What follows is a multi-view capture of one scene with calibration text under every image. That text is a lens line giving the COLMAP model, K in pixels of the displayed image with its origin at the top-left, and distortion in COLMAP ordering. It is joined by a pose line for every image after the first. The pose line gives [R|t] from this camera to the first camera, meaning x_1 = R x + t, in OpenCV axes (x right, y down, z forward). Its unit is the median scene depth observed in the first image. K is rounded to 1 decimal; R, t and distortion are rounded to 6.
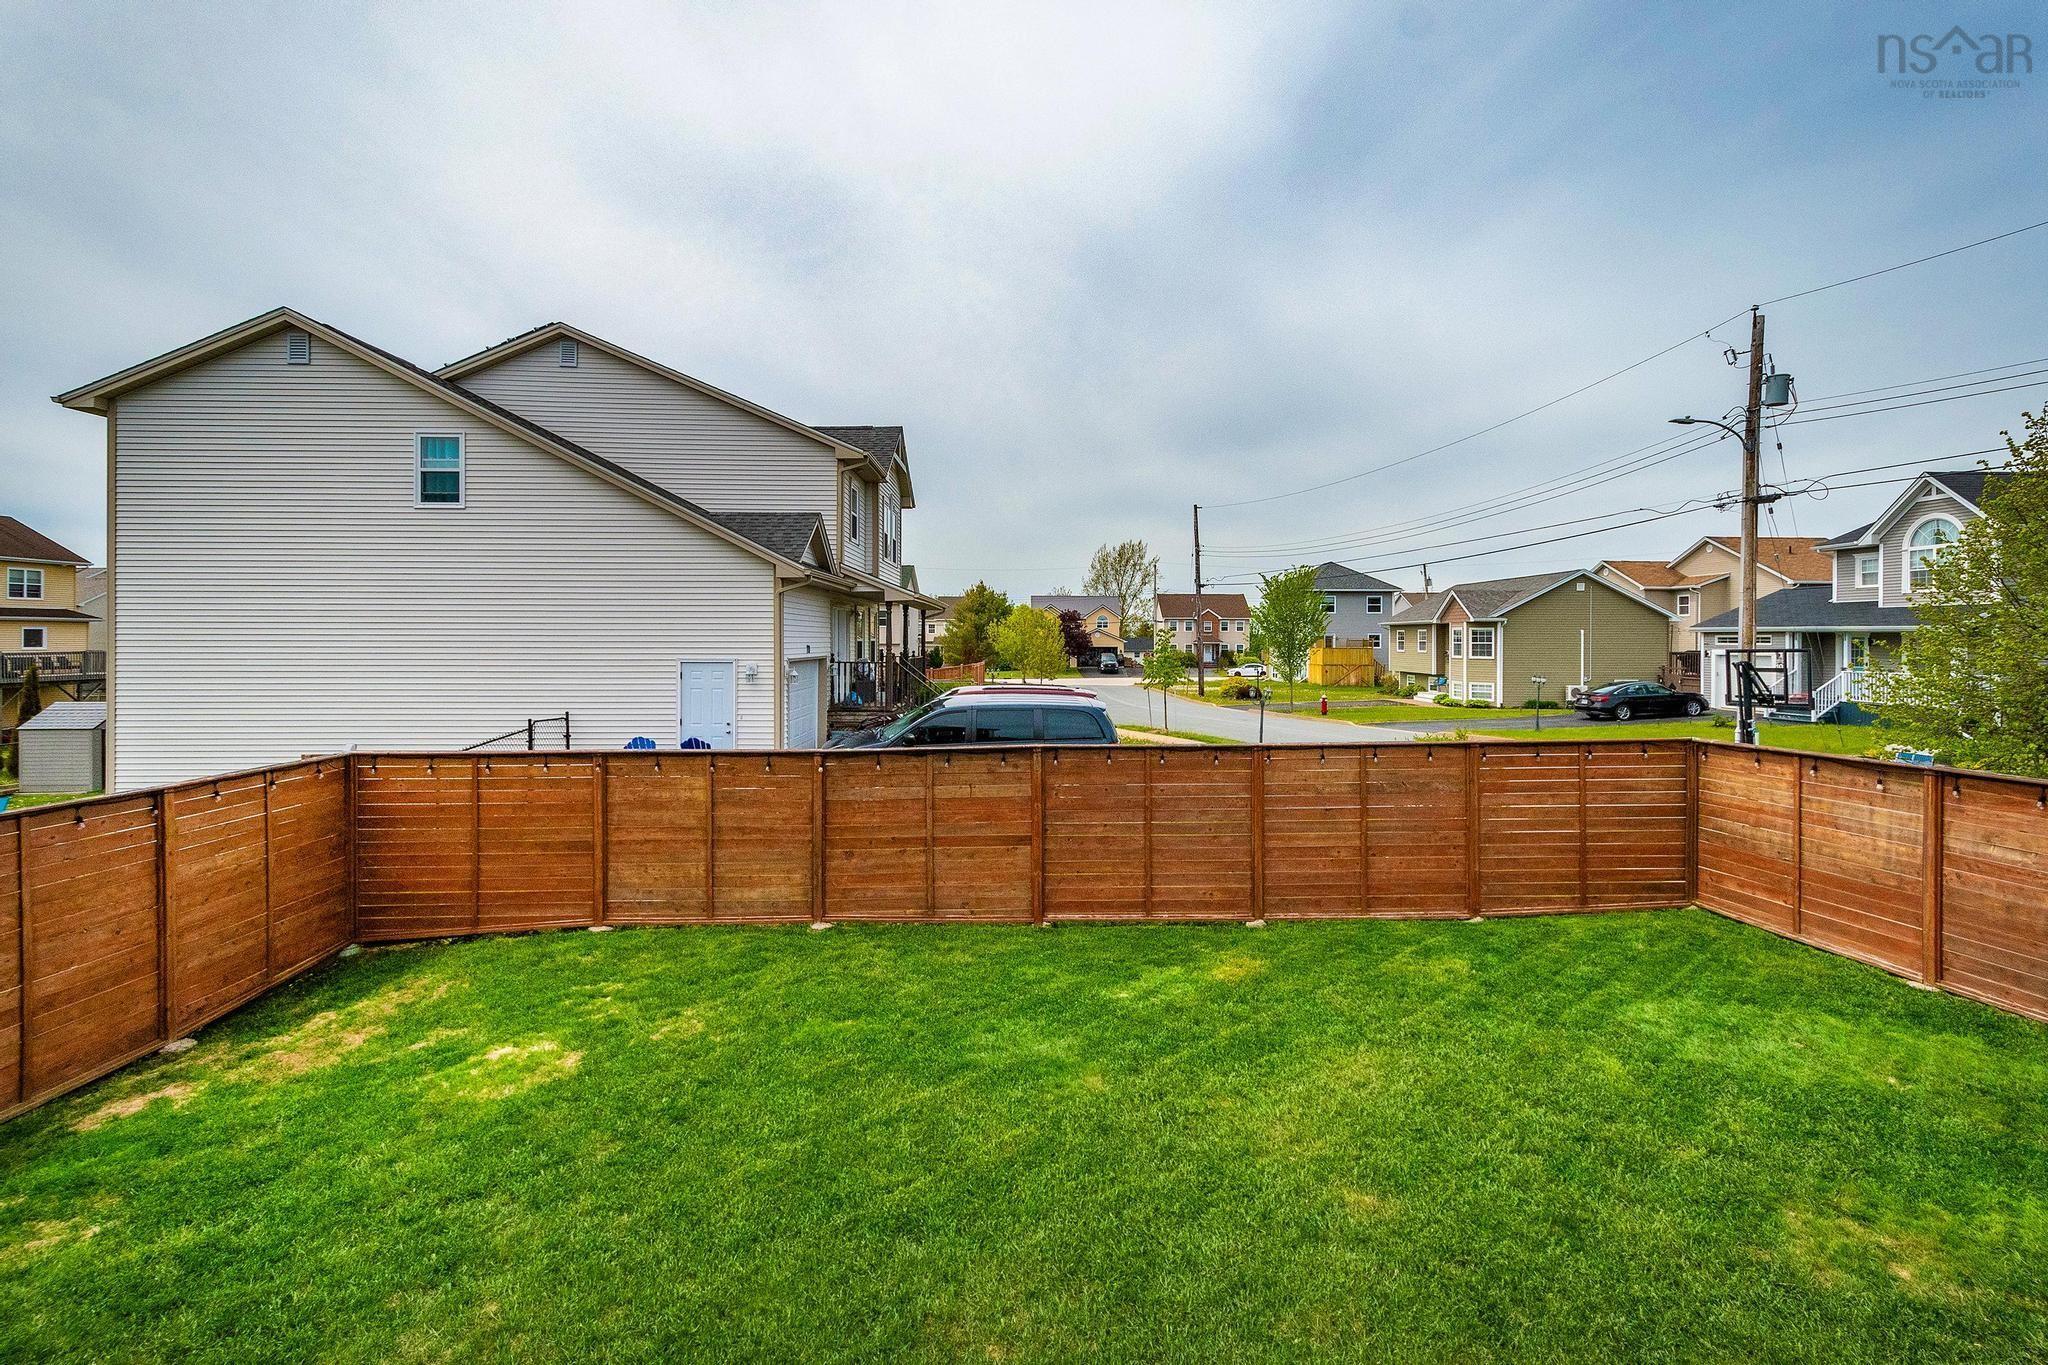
lens RADIAL K [[919.4, 0, 1023.8], [0, 919.4, 634.1], [0, 0, 1]] dist [0.012433, -0.000389]
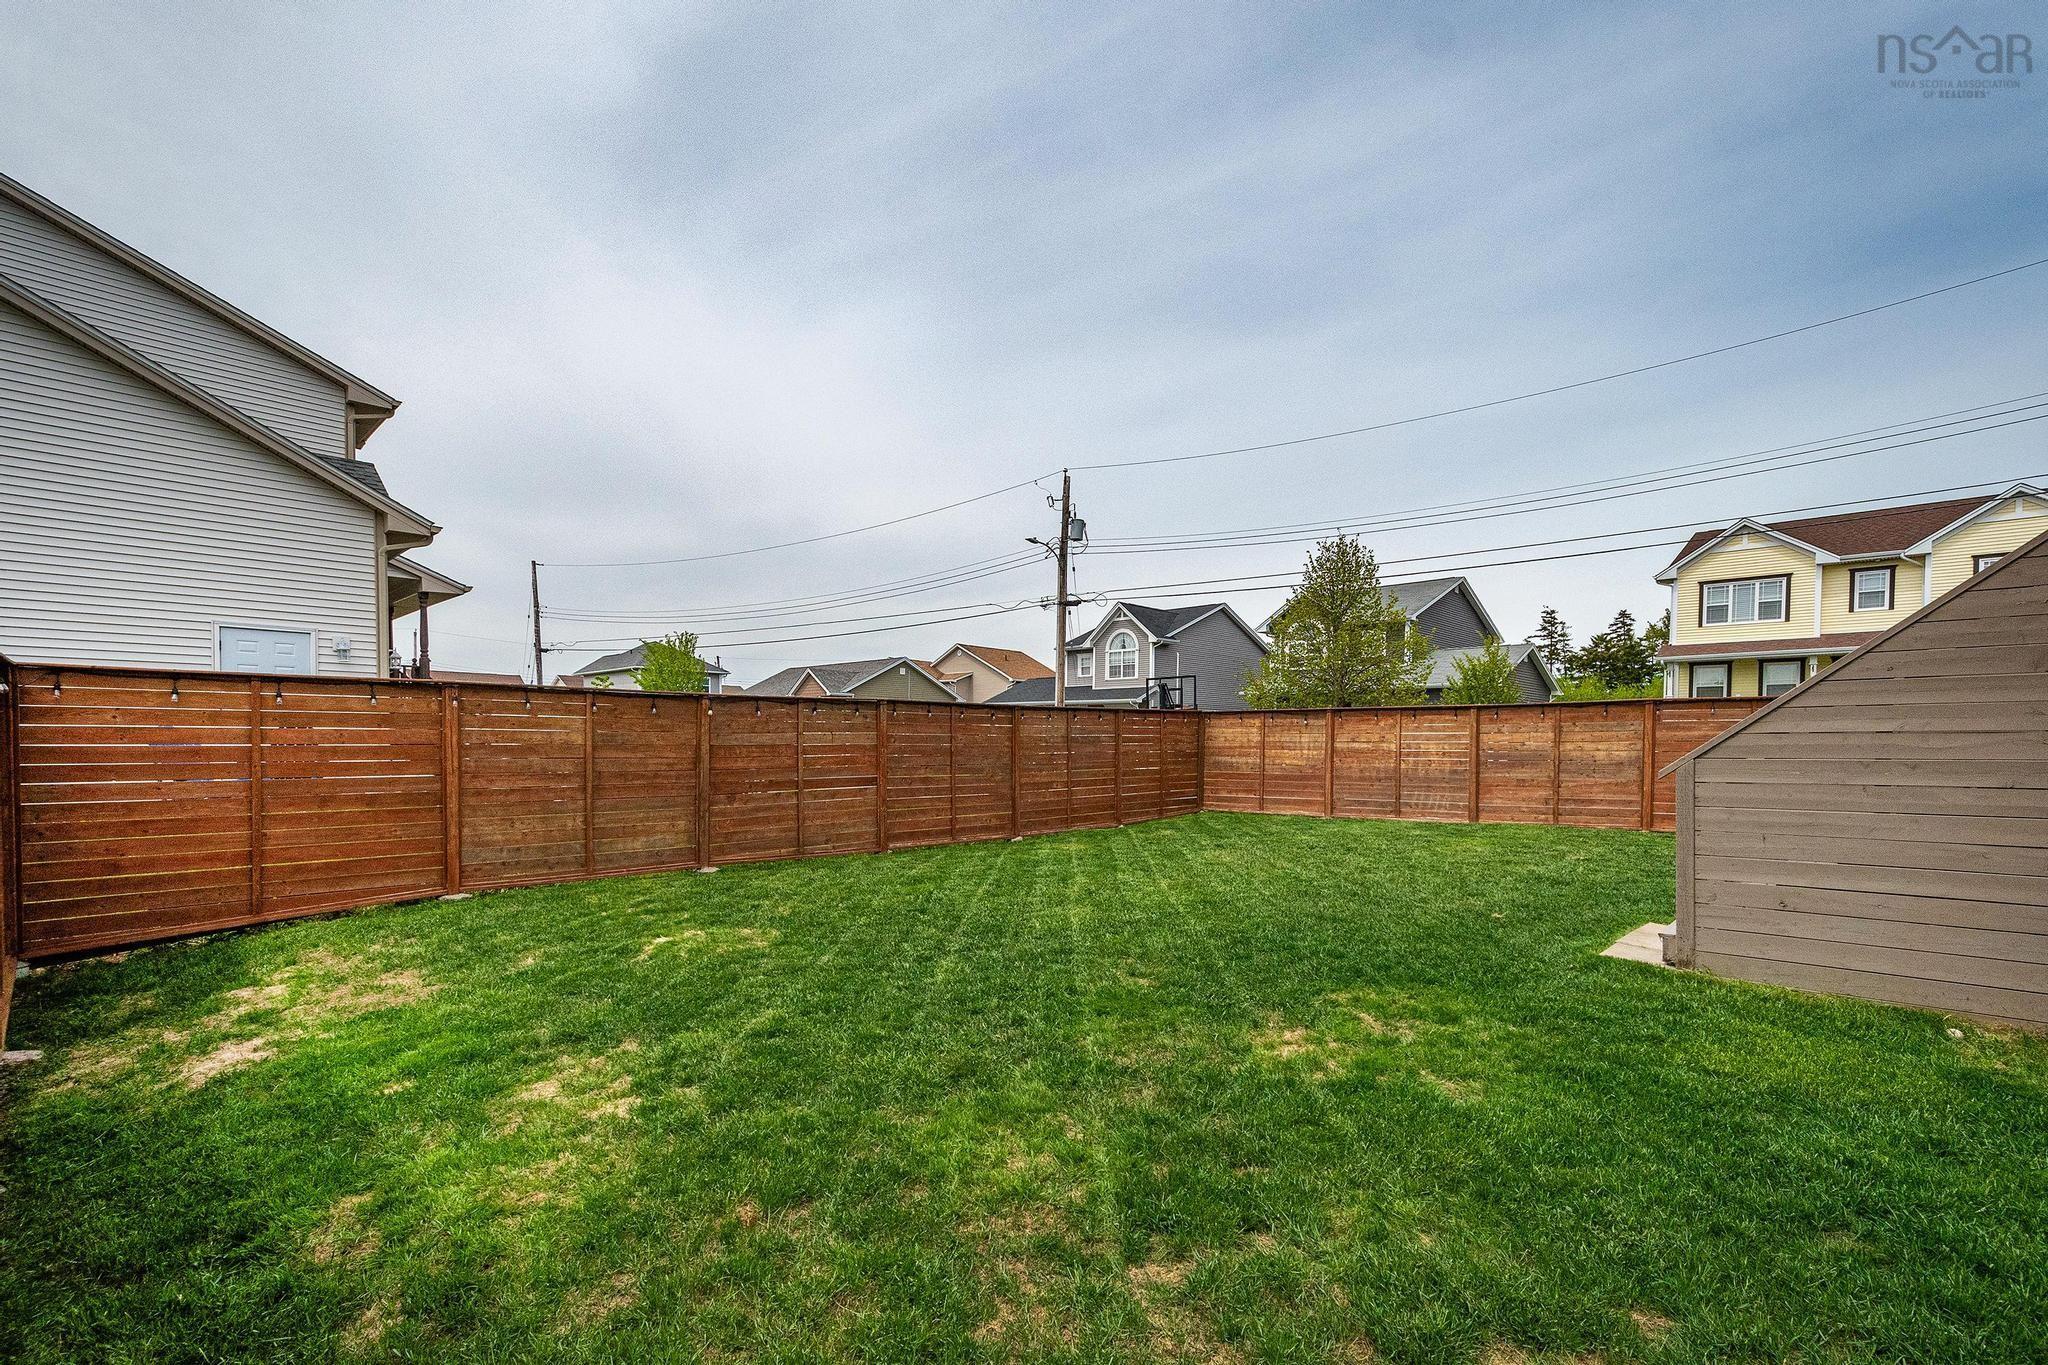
lens RADIAL K [[929.5, 0, 1027.8], [0, 929.5, 749.7], [0, 0, 1]] dist [0.000833, -0.000160]
pose [[0.699957, 0.002593, 0.714180, -0.687750], [-0.012305, 0.999889, 0.008430, 0.172857], [-0.714079, -0.014688, 0.699911, 0.056671]]
